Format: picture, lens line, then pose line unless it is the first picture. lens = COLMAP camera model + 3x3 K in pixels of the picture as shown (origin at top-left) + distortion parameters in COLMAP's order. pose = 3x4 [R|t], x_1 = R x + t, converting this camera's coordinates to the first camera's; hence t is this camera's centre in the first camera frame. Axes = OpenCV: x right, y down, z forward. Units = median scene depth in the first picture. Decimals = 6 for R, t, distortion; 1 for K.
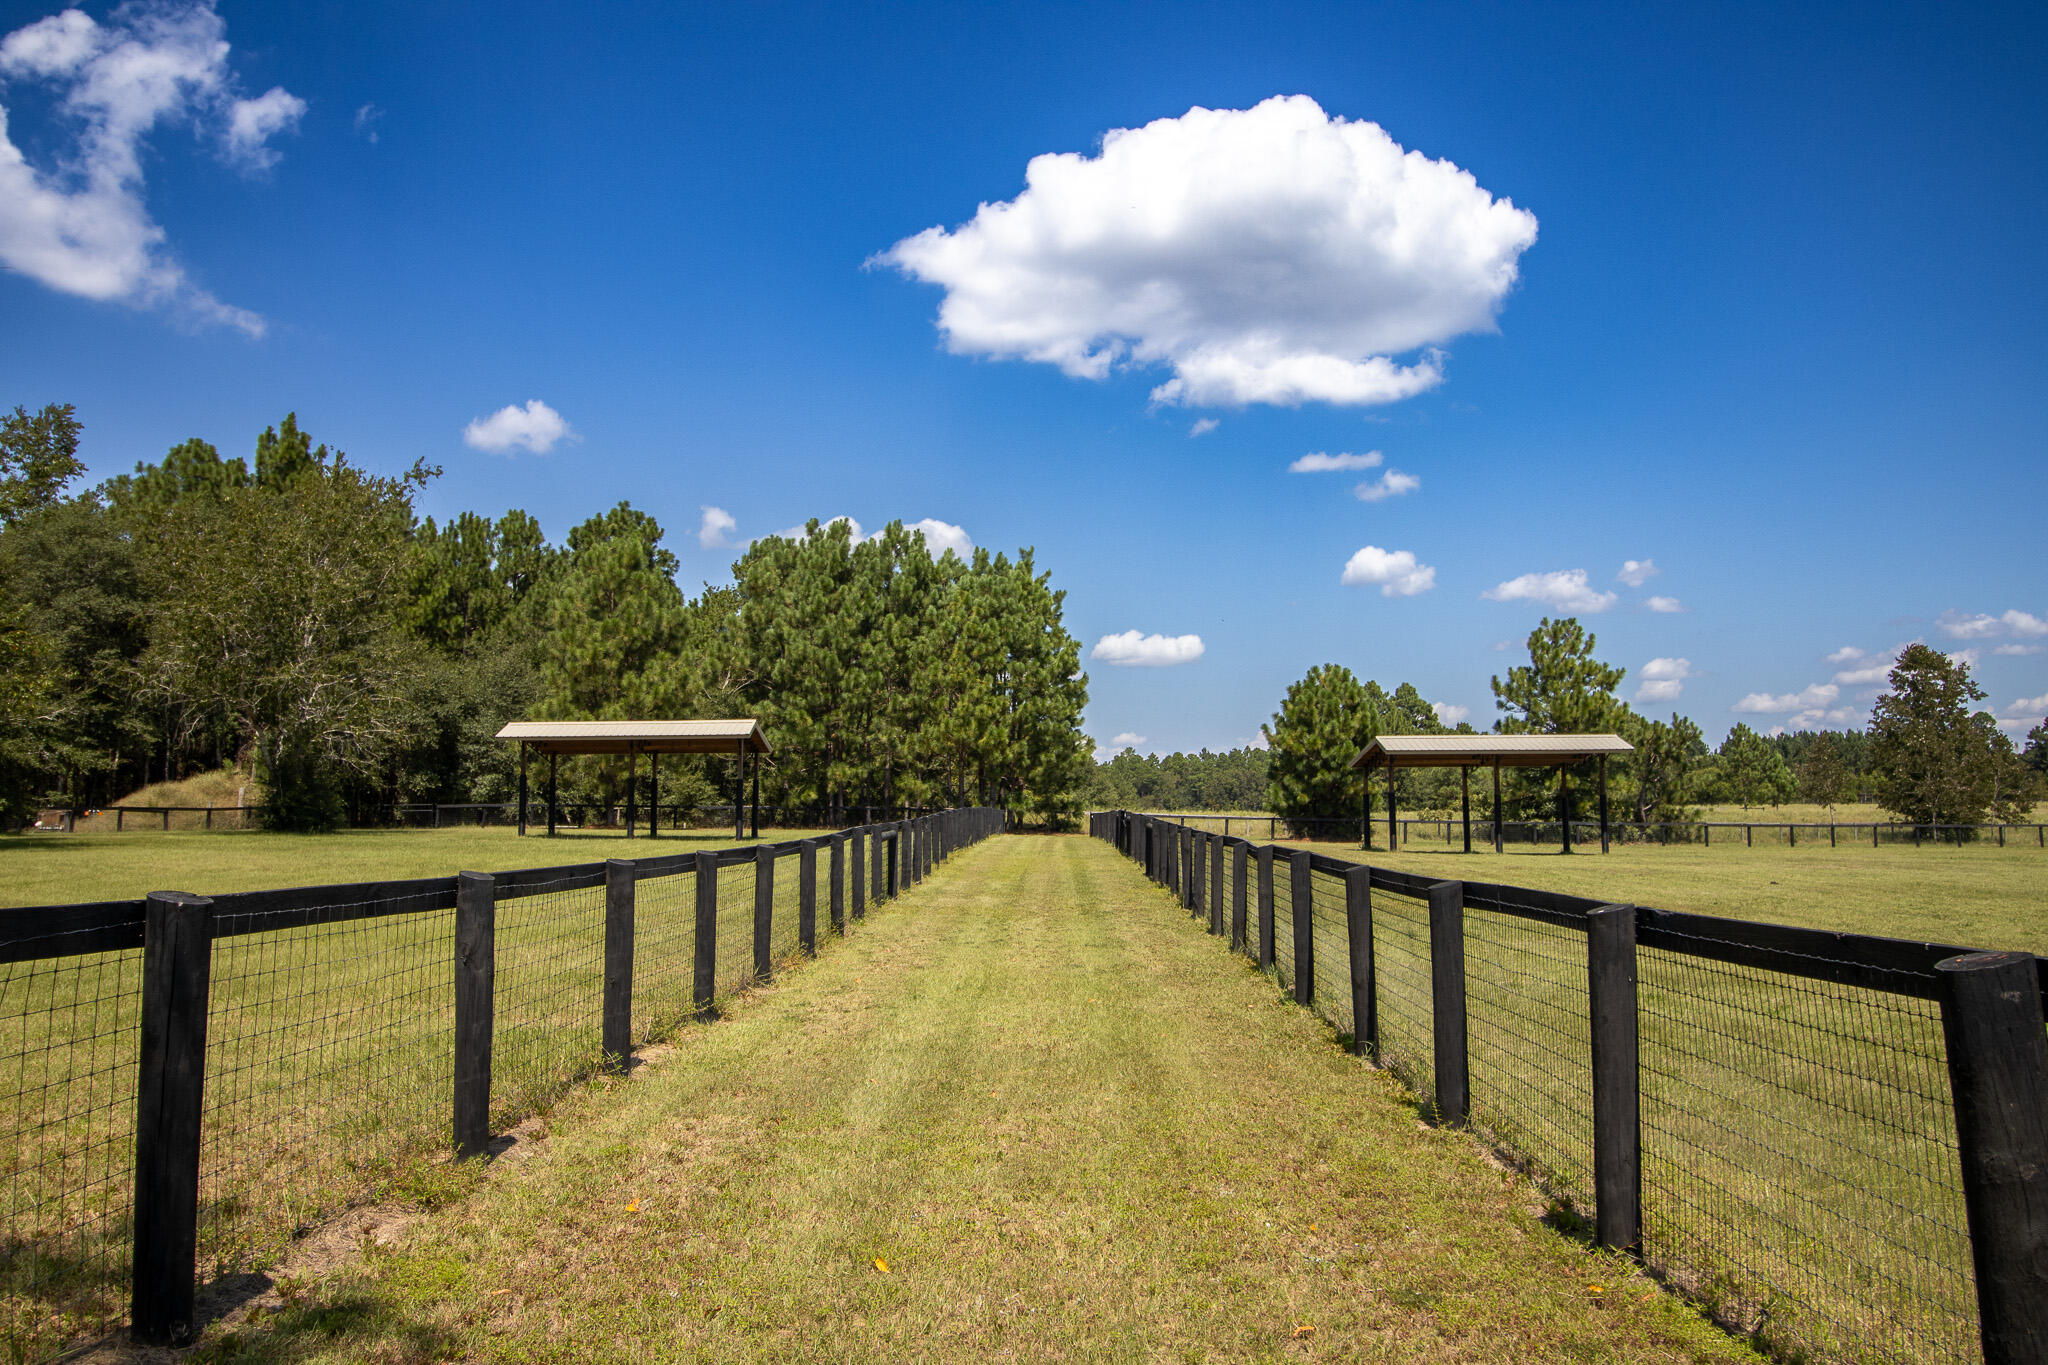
lens RADIAL K [[1583.3, 0, 1023.3], [0, 1583.3, 678.2], [0, 0, 1]] dist [-0.001198, 0.005857]
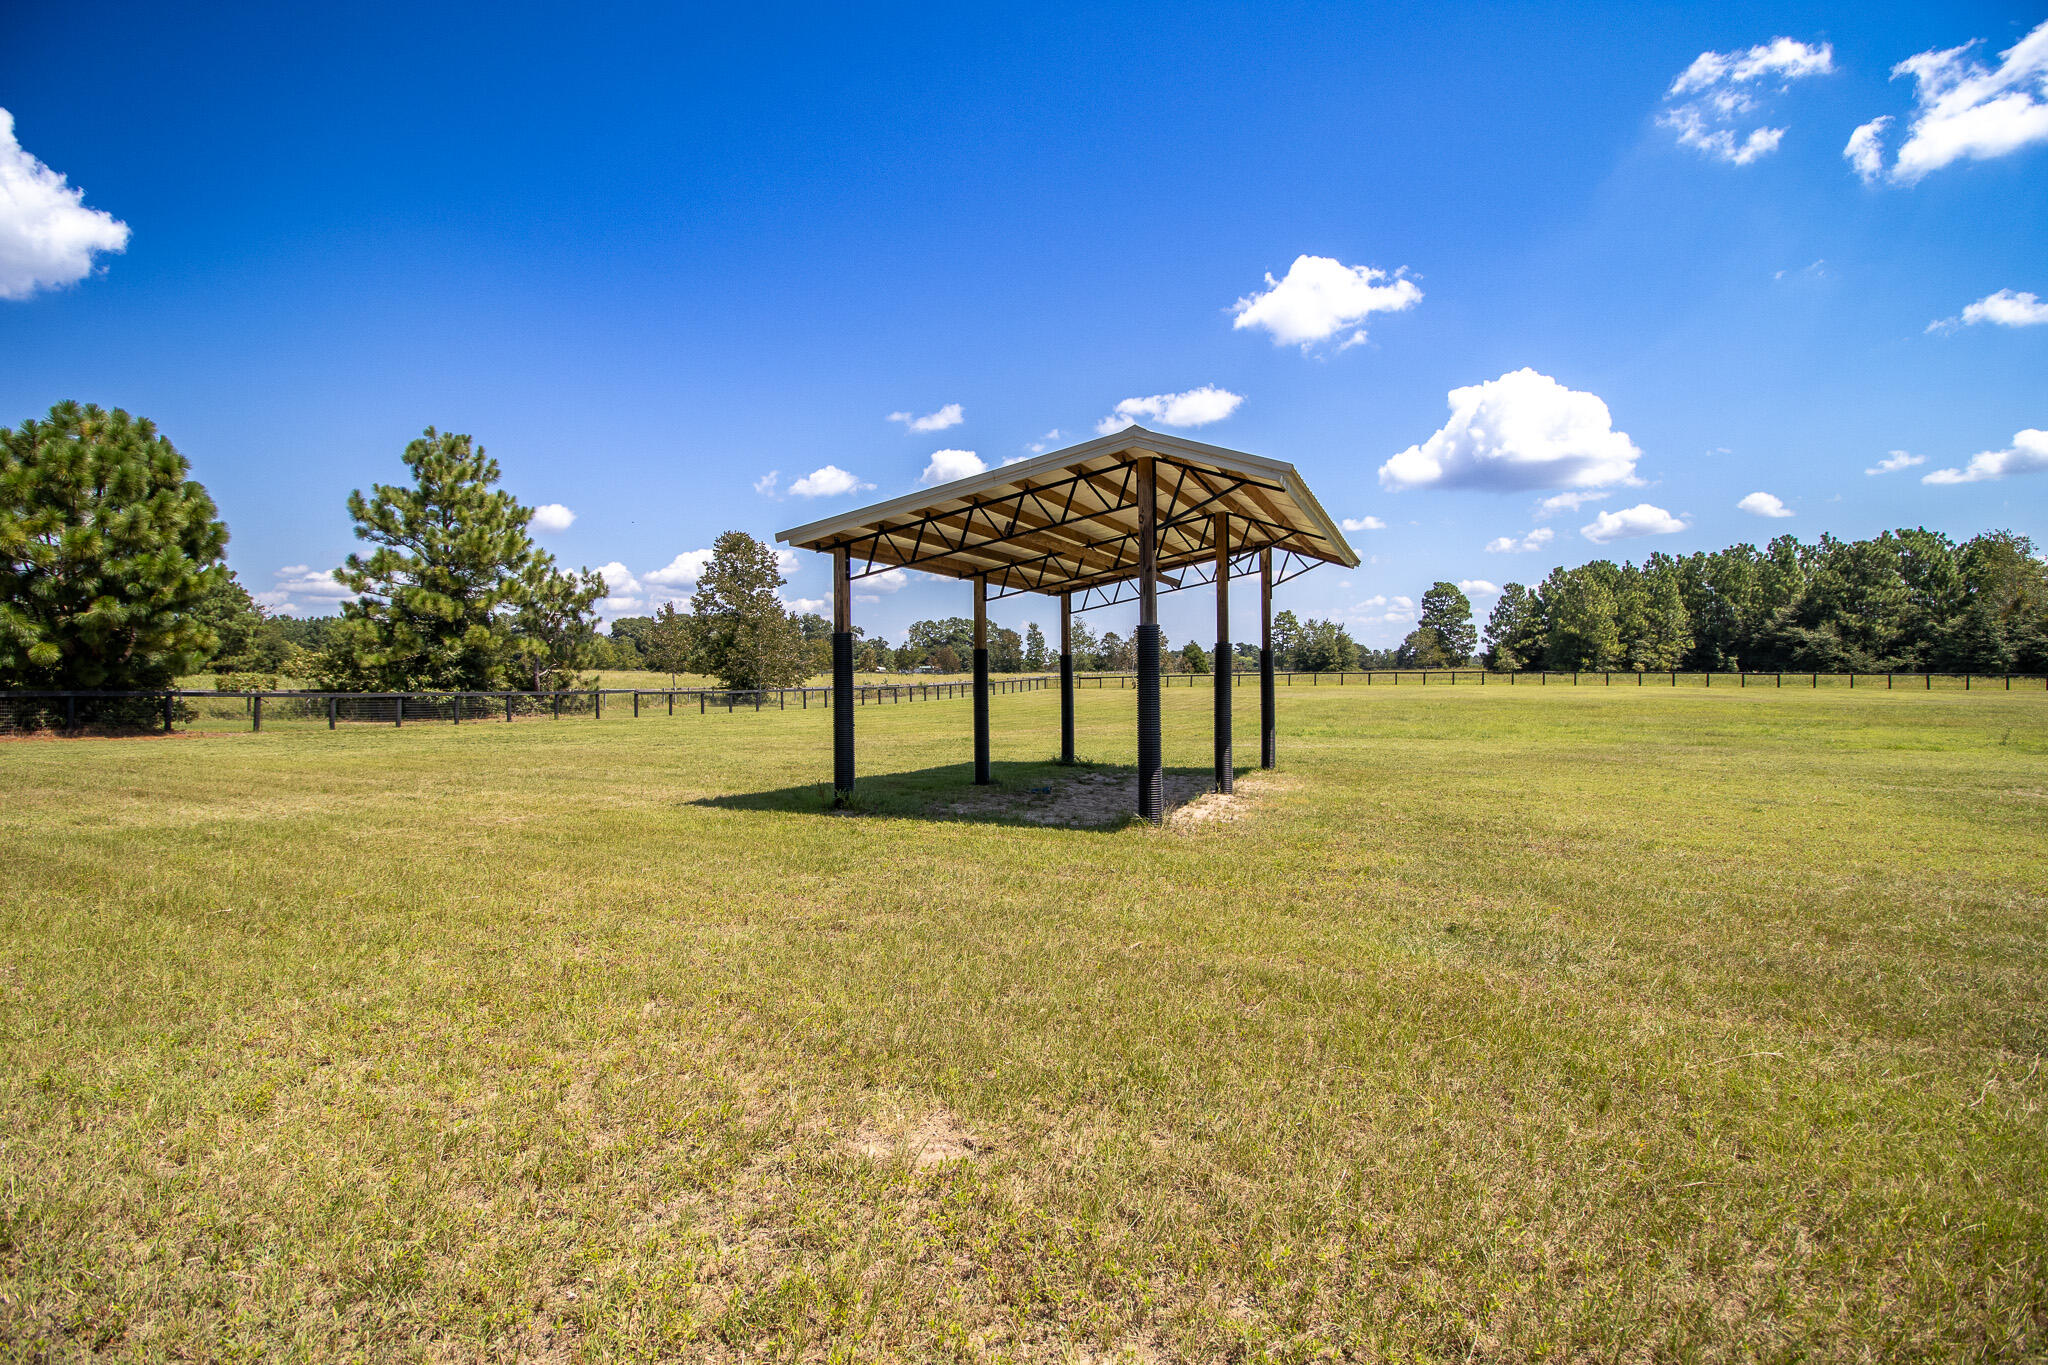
lens RADIAL K [[935.7, 0, 1033.8], [0, 935.7, 676.0], [0, 0, 1]] dist [-0.010954, -0.008824]
pose [[0.403140, 0.002230, 0.915135, 0.039230], [-0.077729, 0.996467, 0.031814, 0.050290], [-0.911831, -0.083957, 0.401889, 0.604031]]
